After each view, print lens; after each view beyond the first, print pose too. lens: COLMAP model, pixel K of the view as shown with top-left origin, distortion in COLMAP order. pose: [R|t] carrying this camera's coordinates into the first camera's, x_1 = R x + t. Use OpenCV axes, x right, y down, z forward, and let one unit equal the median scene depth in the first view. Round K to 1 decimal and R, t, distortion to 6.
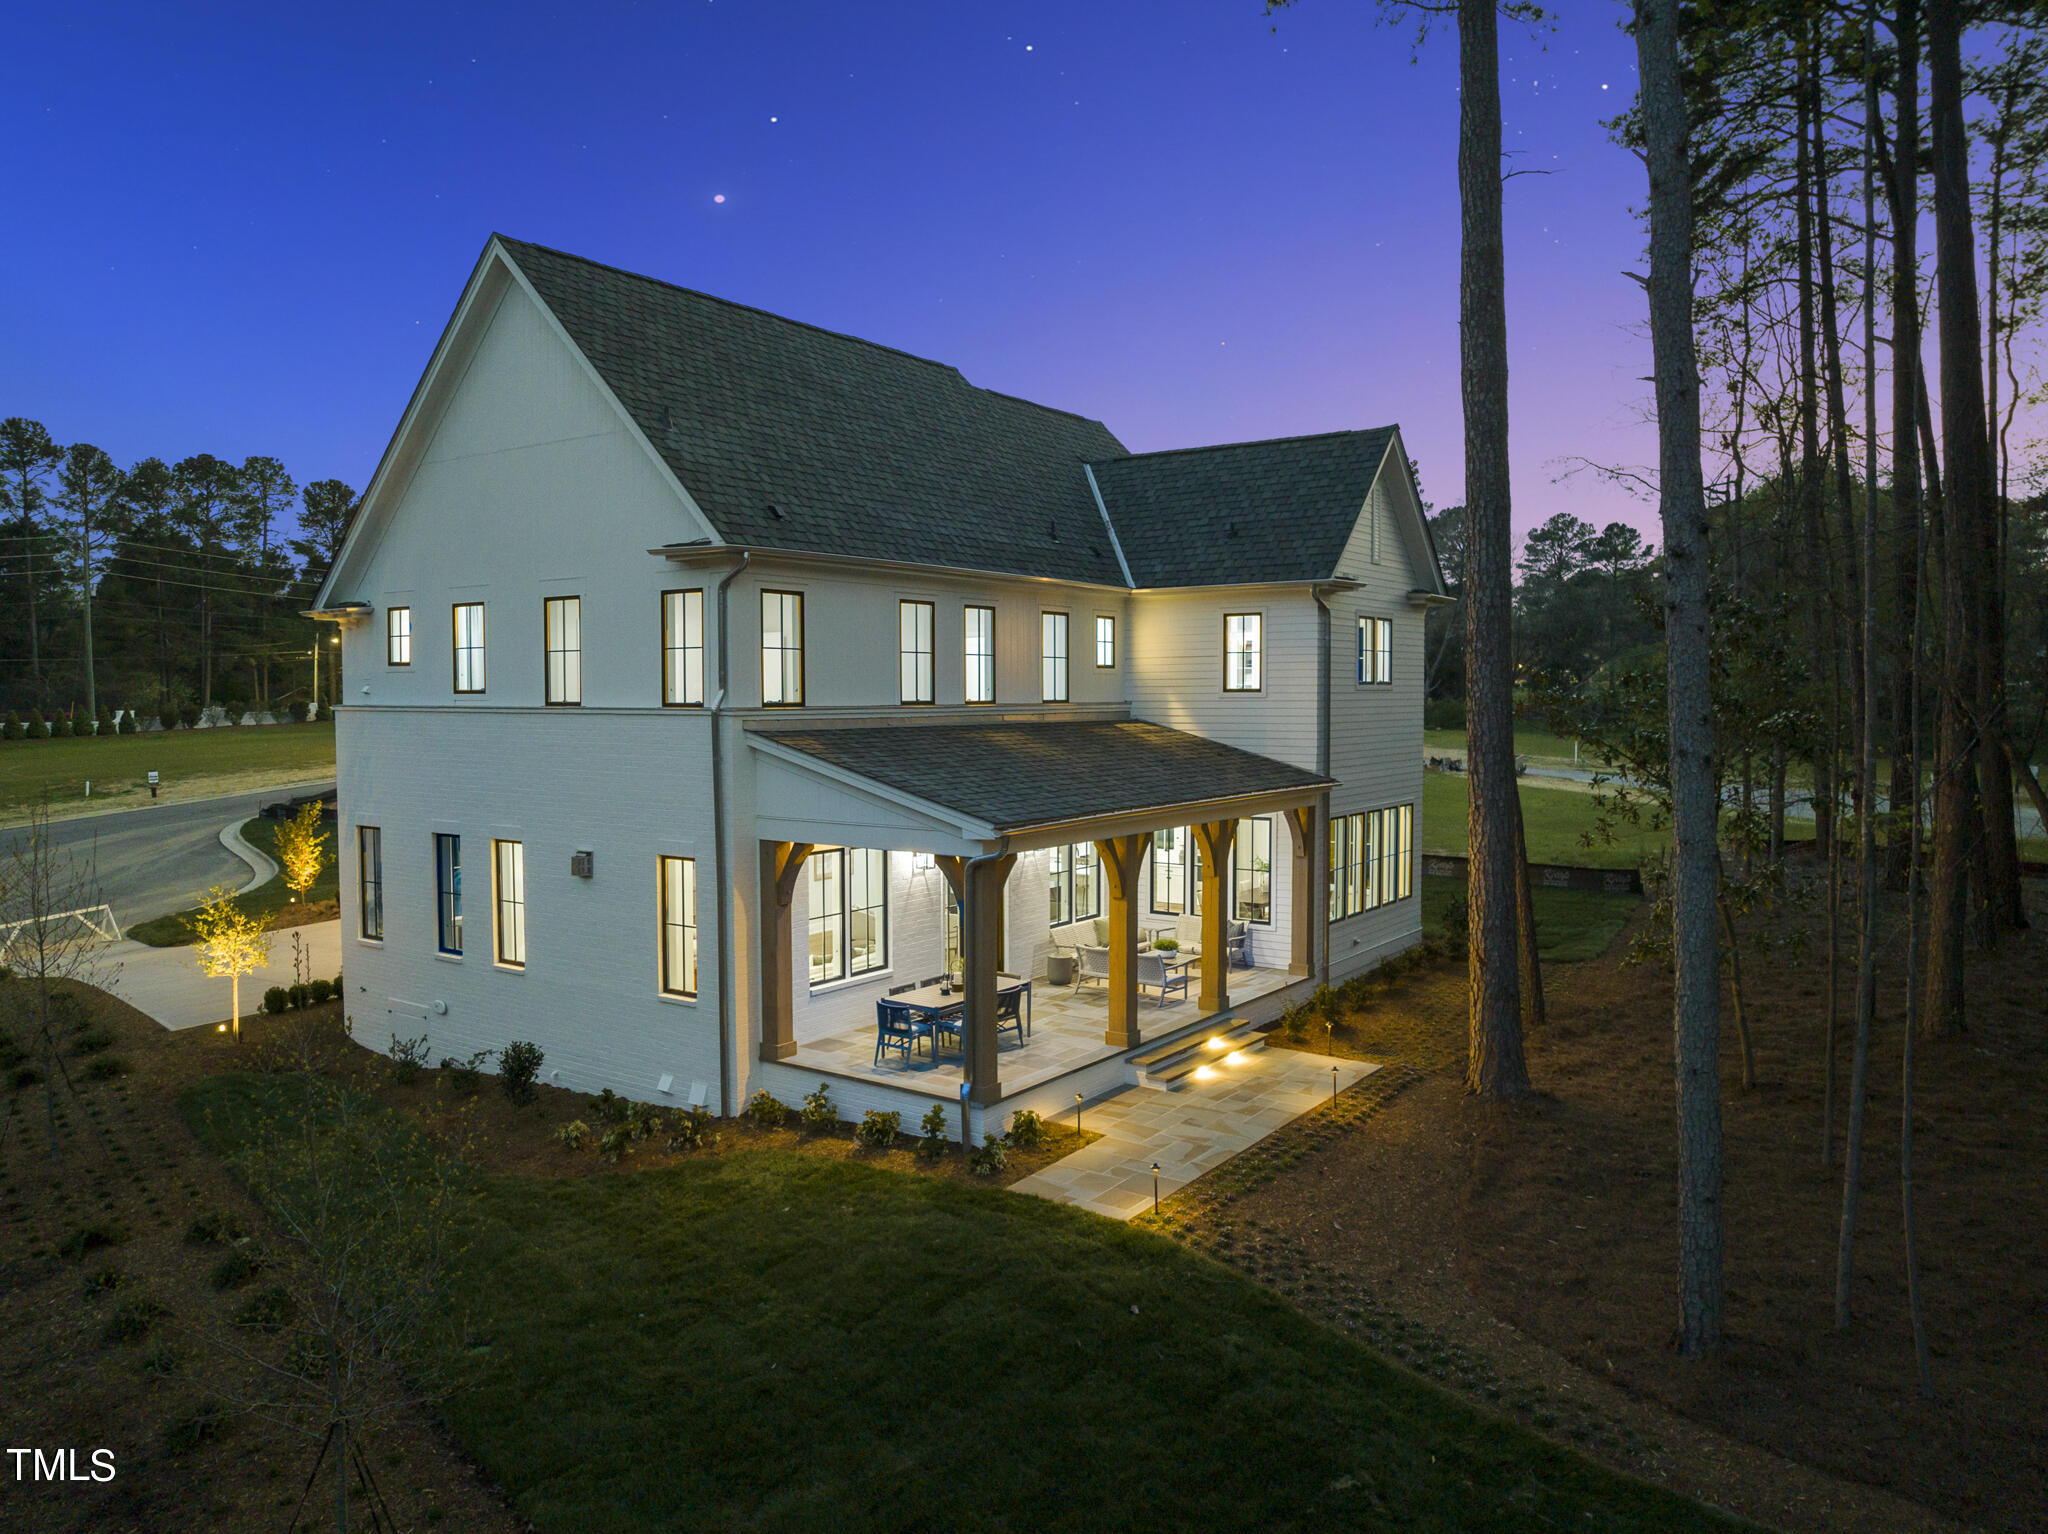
lens RADIAL K [[1439.9, 0, 1018.6], [0, 1439.9, 764.8], [0, 0, 1]] dist [-0.052196, 0.024049]
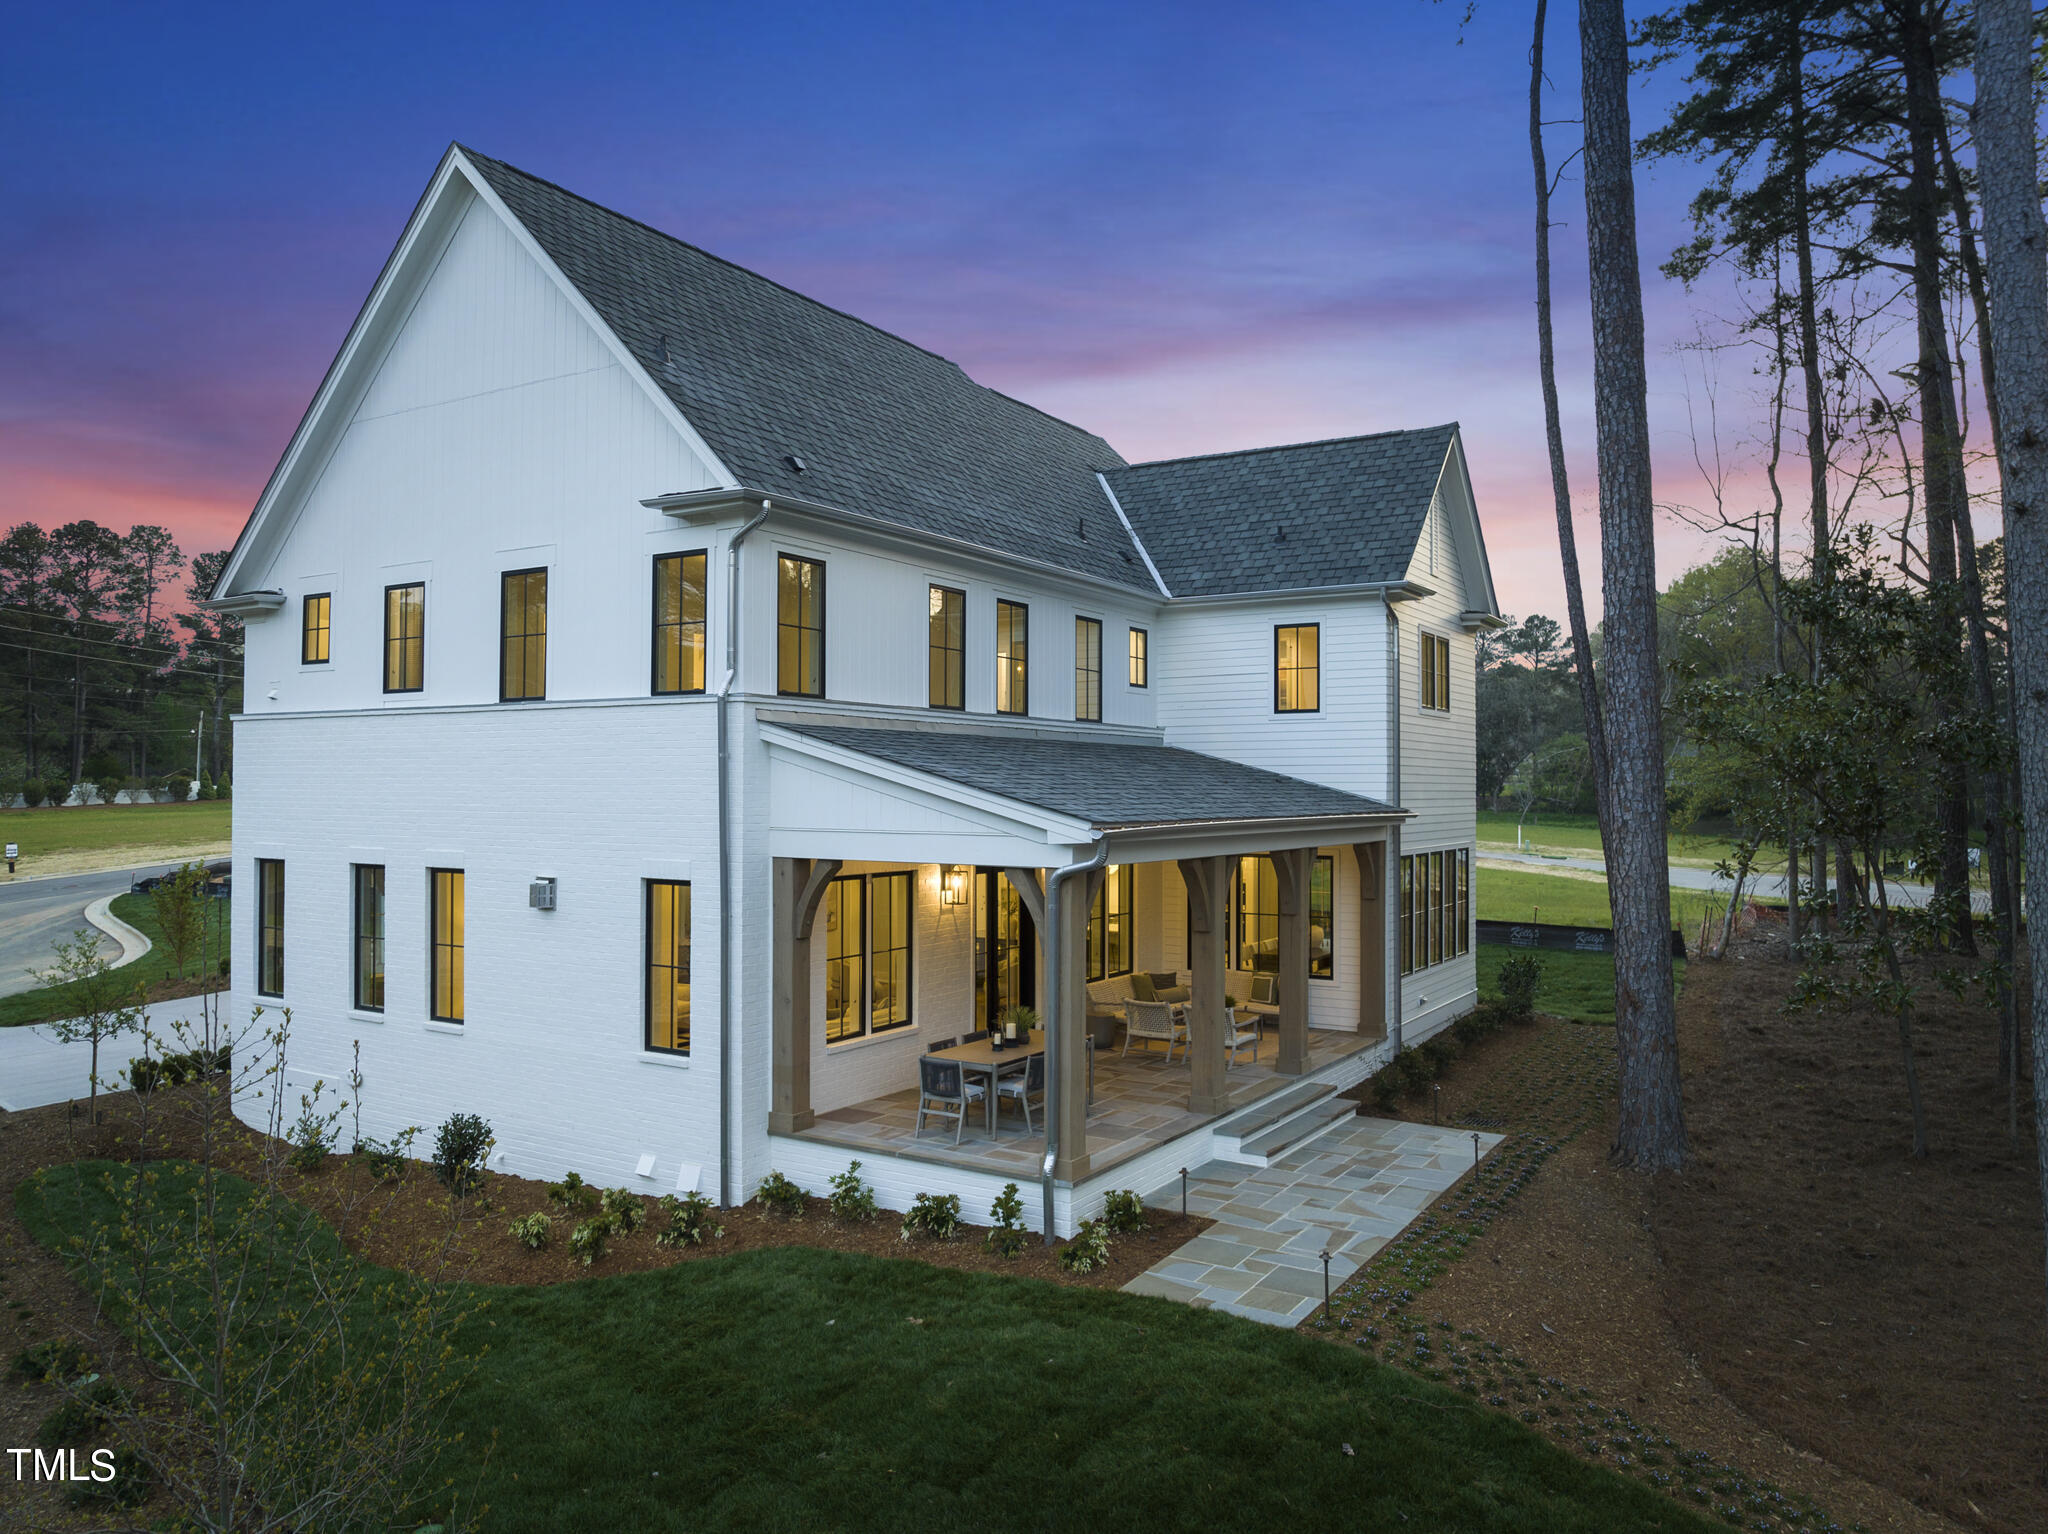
lens RADIAL K [[1460.8, 0, 1023.3], [0, 1460.8, 761.5], [0, 0, 1]] dist [-0.068034, 0.045382]
pose [[0.997897, 0.005836, 0.064561, -0.091629], [-0.001386, 0.997632, -0.068758, 0.053684], [-0.064810, 0.068524, 0.995542, 0.169327]]
